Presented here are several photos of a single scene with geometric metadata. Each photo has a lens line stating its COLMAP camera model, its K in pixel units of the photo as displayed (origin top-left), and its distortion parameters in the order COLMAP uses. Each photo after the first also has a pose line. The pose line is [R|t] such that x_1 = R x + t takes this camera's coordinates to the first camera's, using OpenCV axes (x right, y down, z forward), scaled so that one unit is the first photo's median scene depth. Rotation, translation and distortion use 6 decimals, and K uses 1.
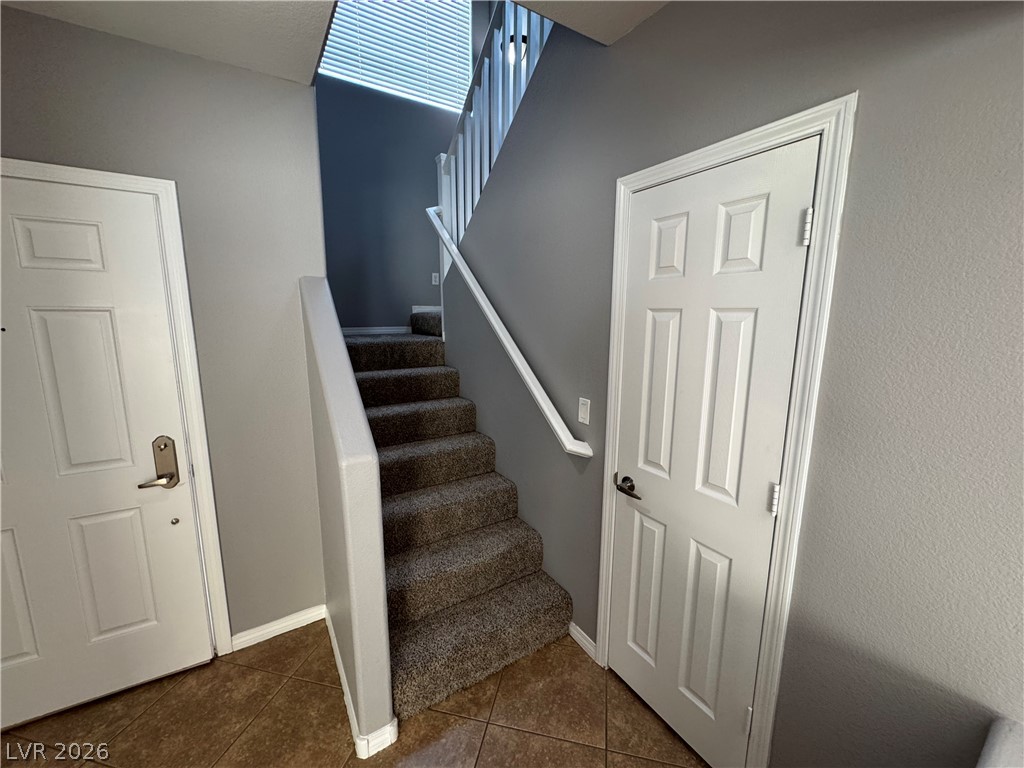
lens RADIAL K [[407.8, 0, 511.7], [0, 407.8, 381.5], [0, 0, 1]] dist [-0.001386, -0.000532]
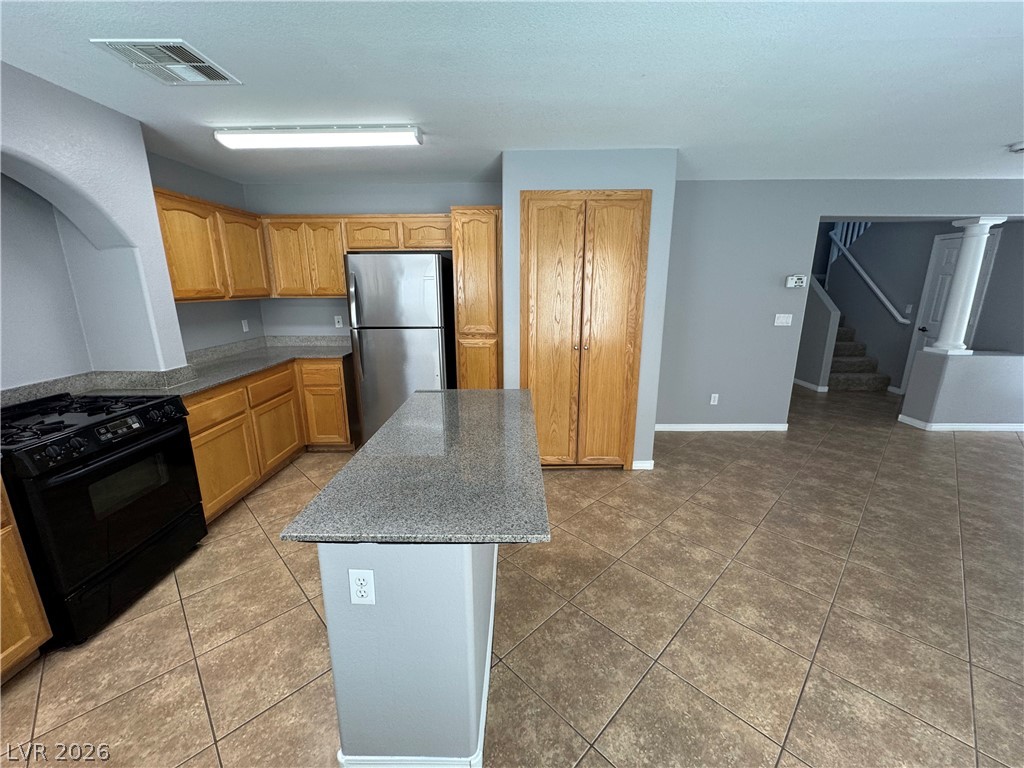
lens RADIAL K [[407.8, 0, 514.6], [0, 407.8, 381.8], [0, 0, 1]] dist [-0.001386, -0.000532]
pose [[0.841128, 0.120920, -0.527145, -0.698905], [-0.082286, 0.991951, 0.096242, 0.621243], [0.534540, -0.037575, 0.844308, -3.497322]]
